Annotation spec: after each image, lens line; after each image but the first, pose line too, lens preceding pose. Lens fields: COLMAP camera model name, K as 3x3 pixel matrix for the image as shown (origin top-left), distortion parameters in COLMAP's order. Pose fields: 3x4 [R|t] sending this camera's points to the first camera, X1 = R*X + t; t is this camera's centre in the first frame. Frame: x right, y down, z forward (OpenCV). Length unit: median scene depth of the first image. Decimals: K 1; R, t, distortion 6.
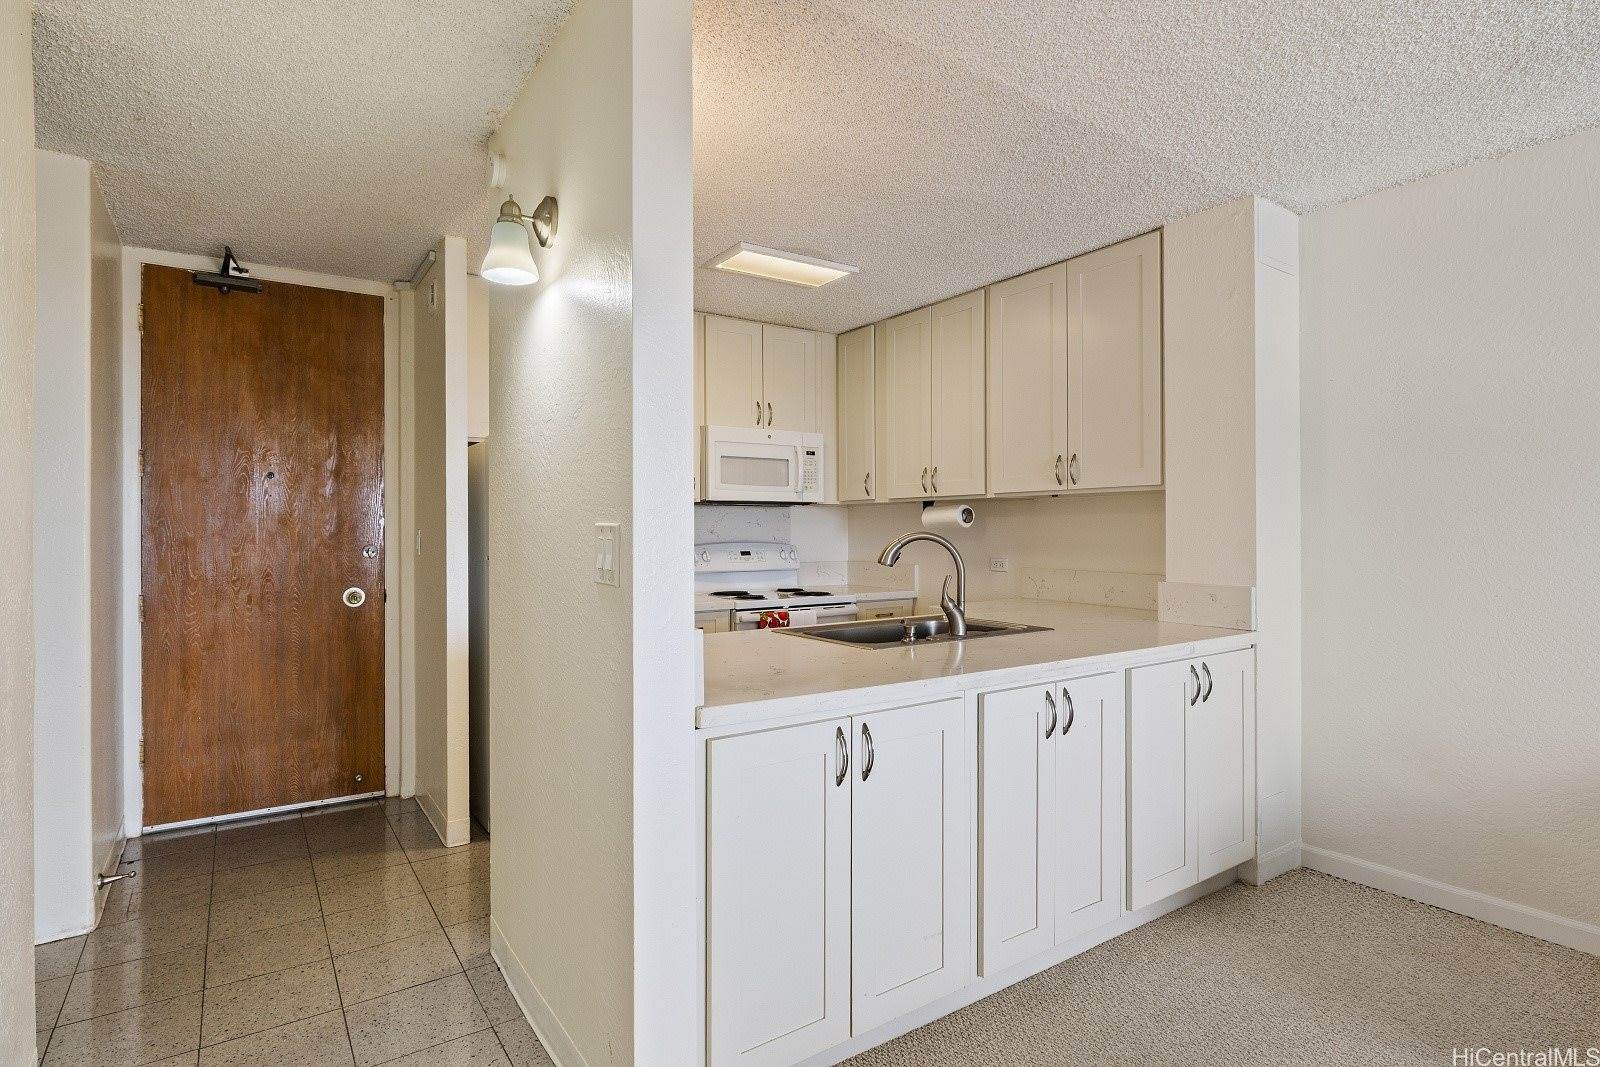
lens RADIAL K [[818.9, 0, 800.0], [0, 818.9, 533.5], [0, 0, 1]] dist [-0.000193, 0.000840]
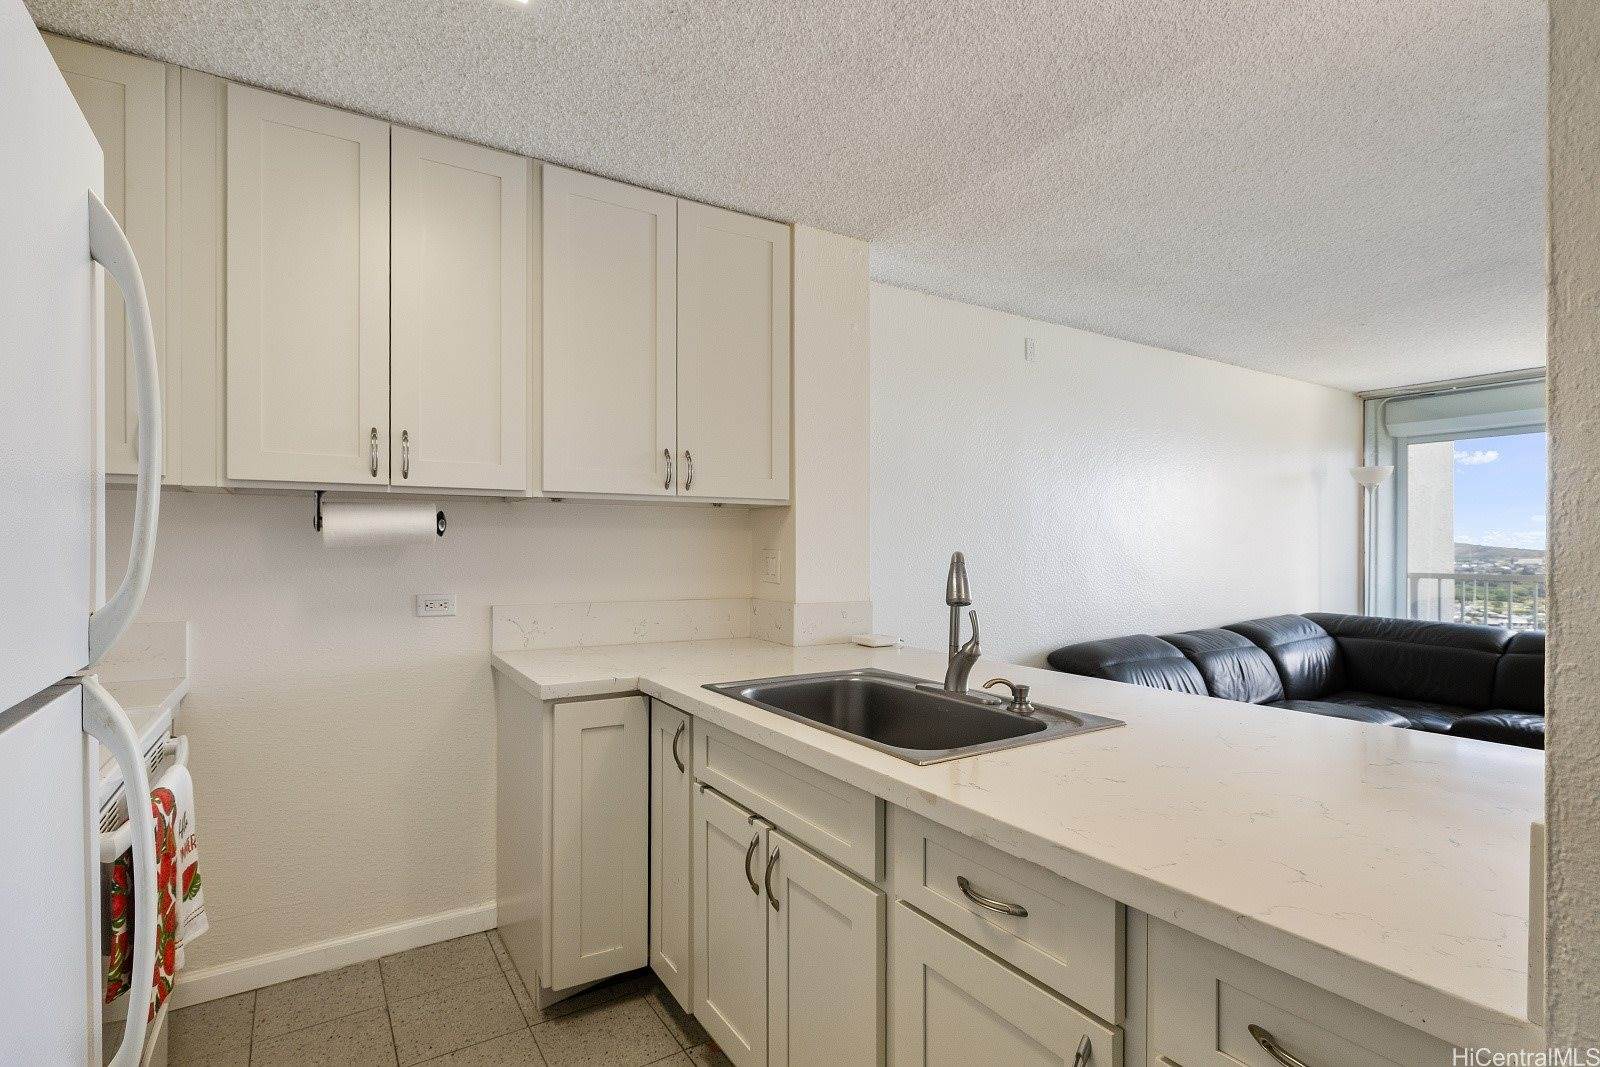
lens RADIAL K [[783.1, 0, 799.9], [0, 783.1, 545.4], [0, 0, 1]] dist [-0.000722, 0.000838]
pose [[0.029602, 0.002615, 0.999558, -0.375468], [0.002819, 0.999992, -0.002700, -0.004554], [-0.999558, 0.002898, 0.029594, 0.811525]]
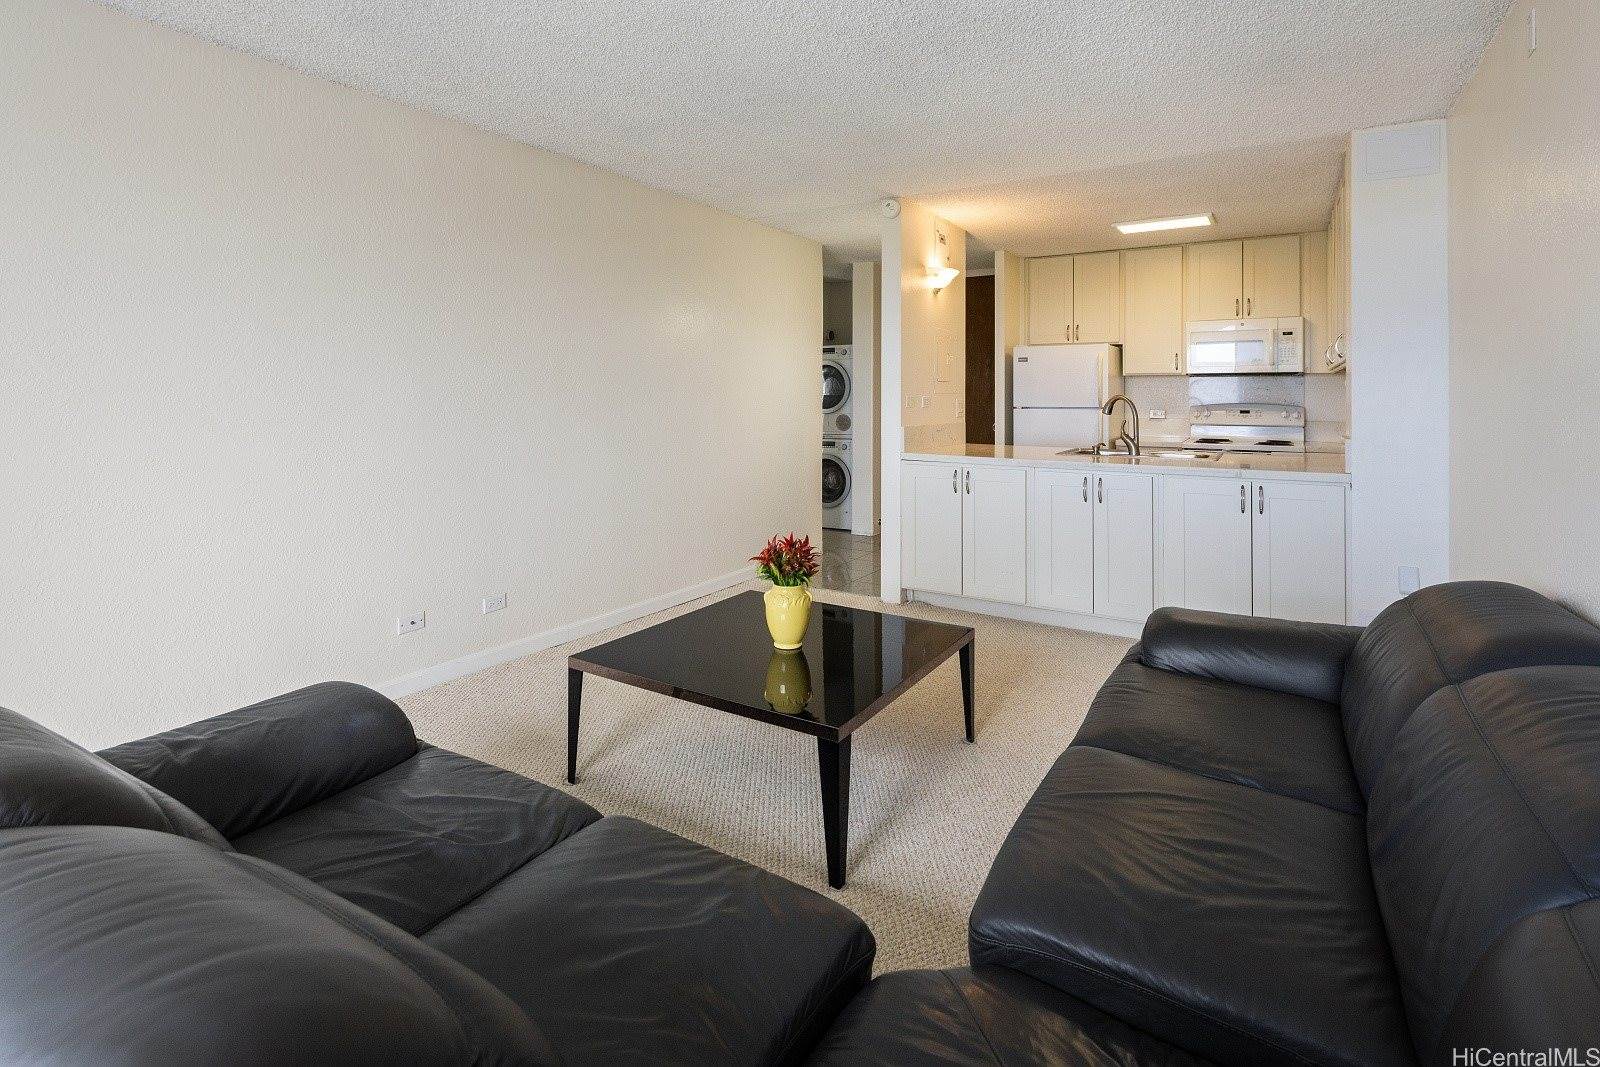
lens RADIAL K [[782.0, 0, 801.4], [0, 782.0, 392.8], [0, 0, 1]] dist [-0.002111, -0.000311]
pose [[0.404187, 0.000167, -0.914676, 1.013283], [-0.008370, 0.999959, -0.003516, 0.004559], [0.914638, 0.009077, 0.404172, -0.206982]]
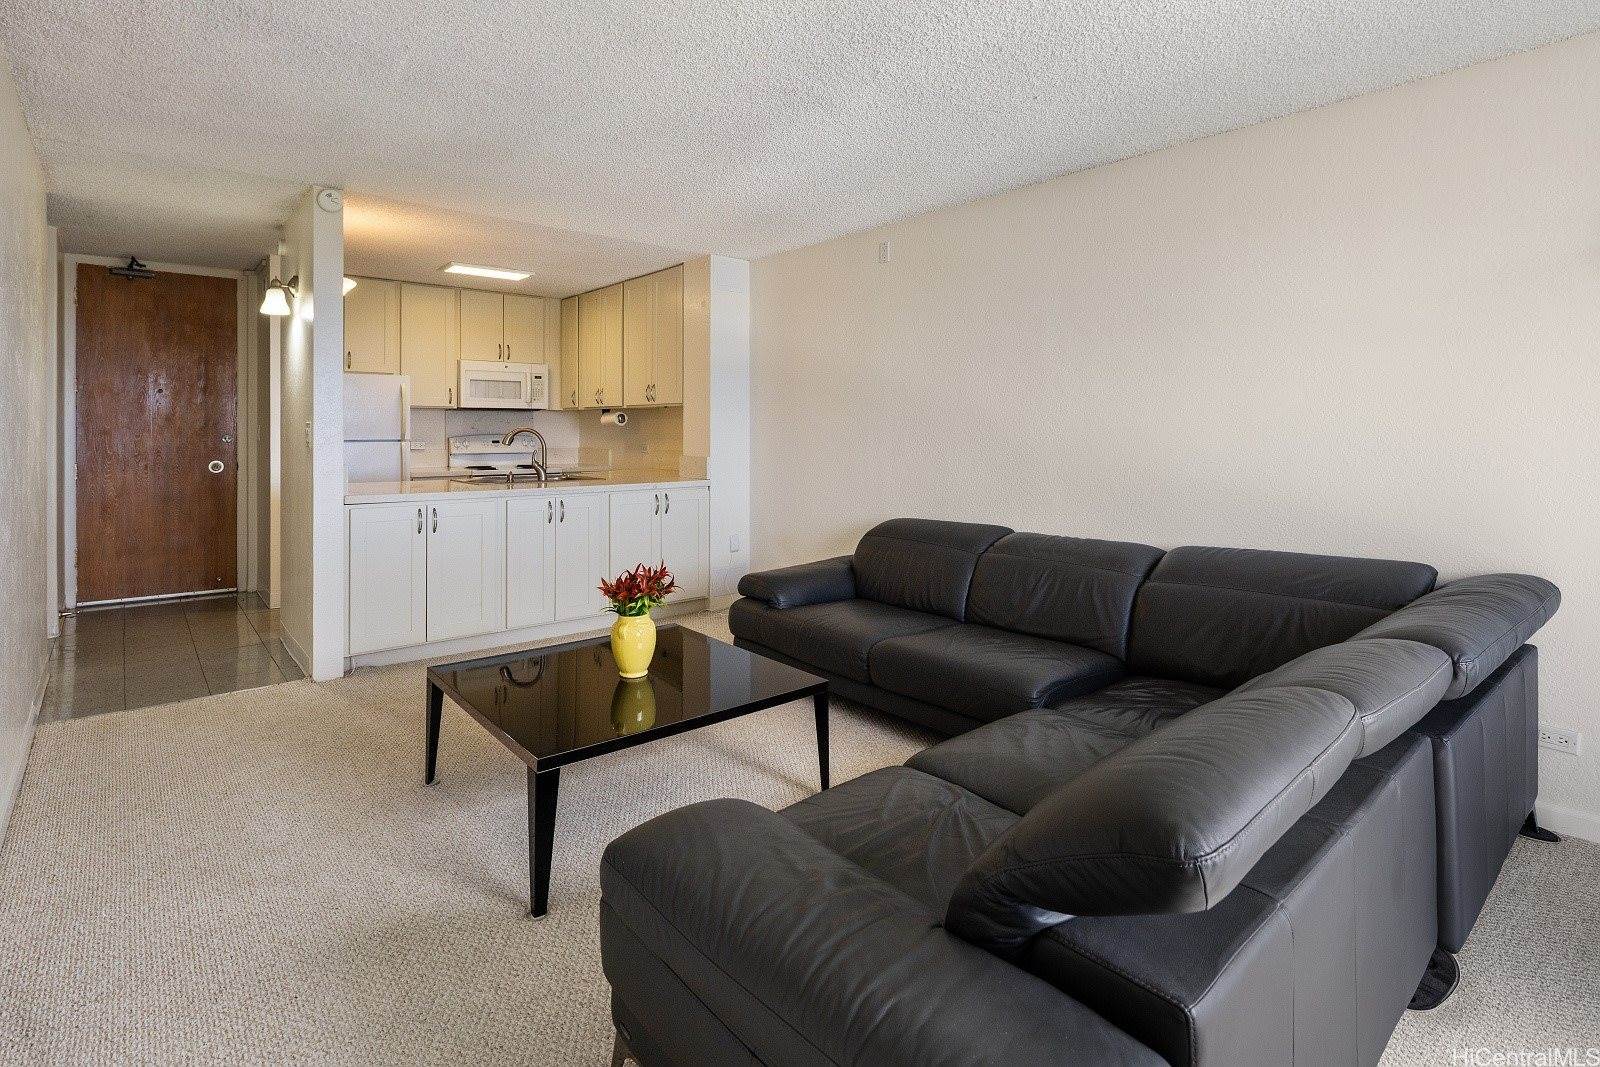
lens RADIAL K [[784.5, 0, 805.2], [0, 784.5, 434.9], [0, 0, 1]] dist [-0.001877, -0.001433]
pose [[0.993485, 0.004415, 0.113873, 0.435396], [-0.004821, 0.999983, 0.003285, 0.004854], [-0.113857, -0.003813, 0.993490, -0.669406]]
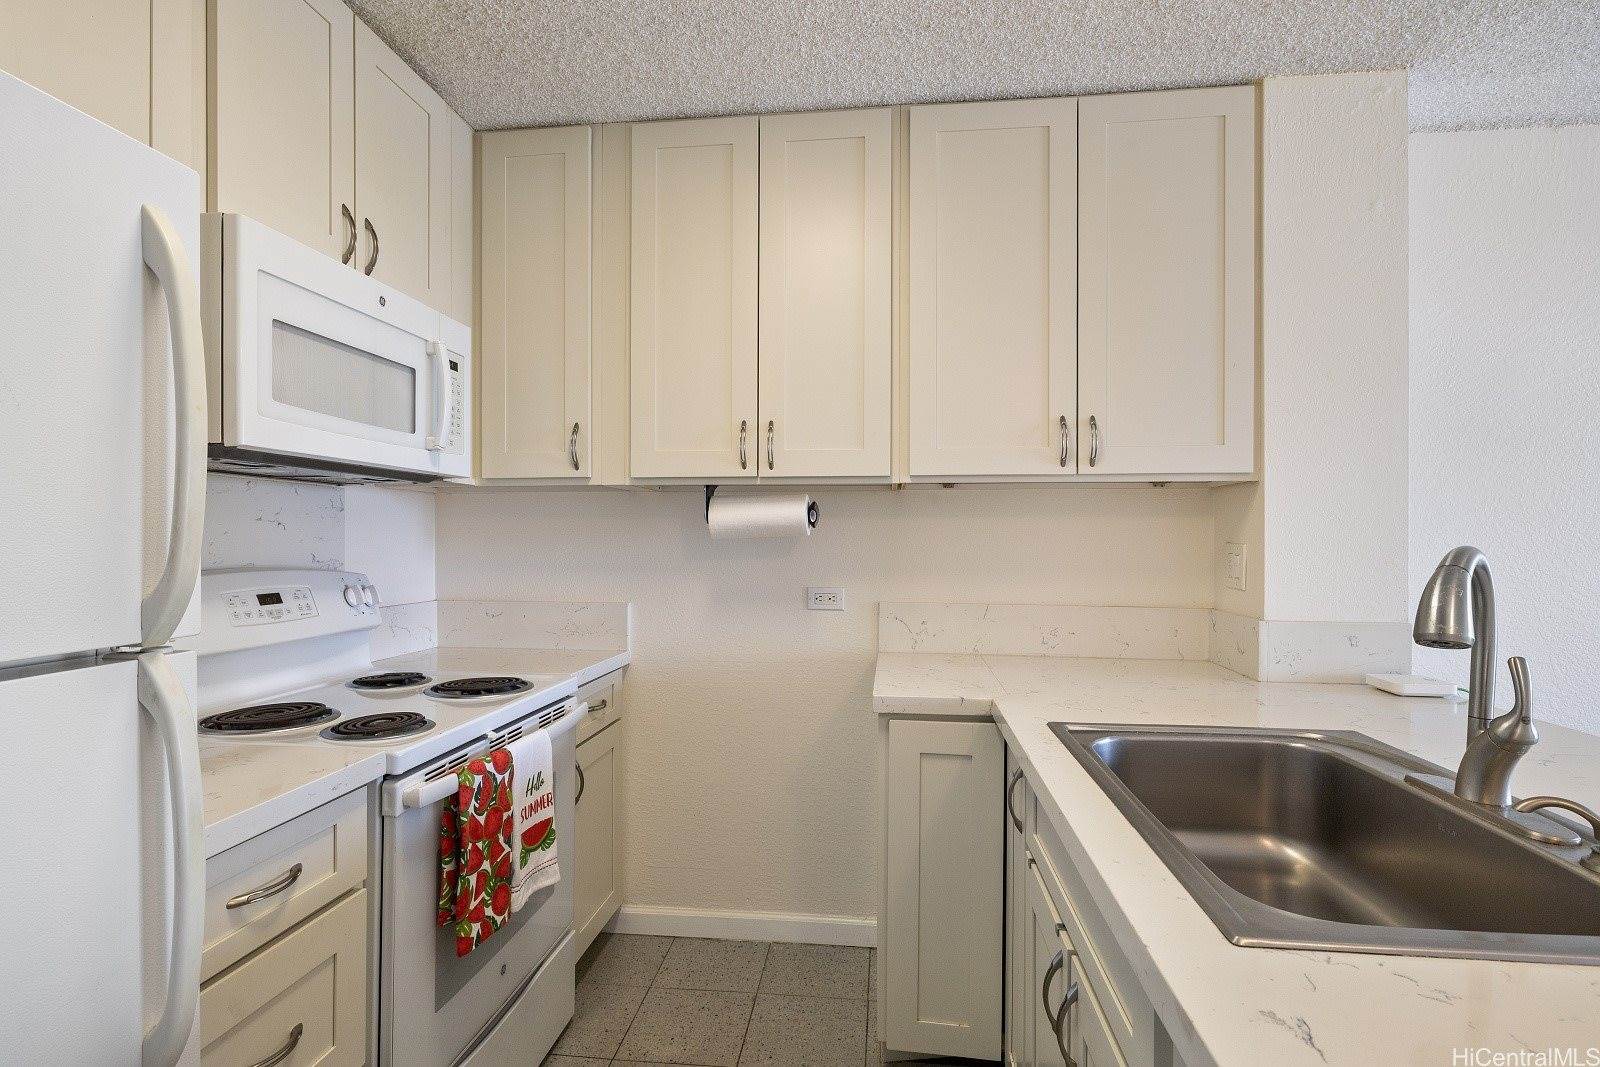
lens RADIAL K [[802.8, 0, 794.7], [0, 802.8, 540.1], [0, 0, 1]] dist [-0.003577, -0.000281]
pose [[0.656048, 0.002356, 0.754715, -0.239489], [-0.000283, 0.999996, -0.002875, -0.002982], [-0.754719, 0.001672, 0.656046, 0.723193]]
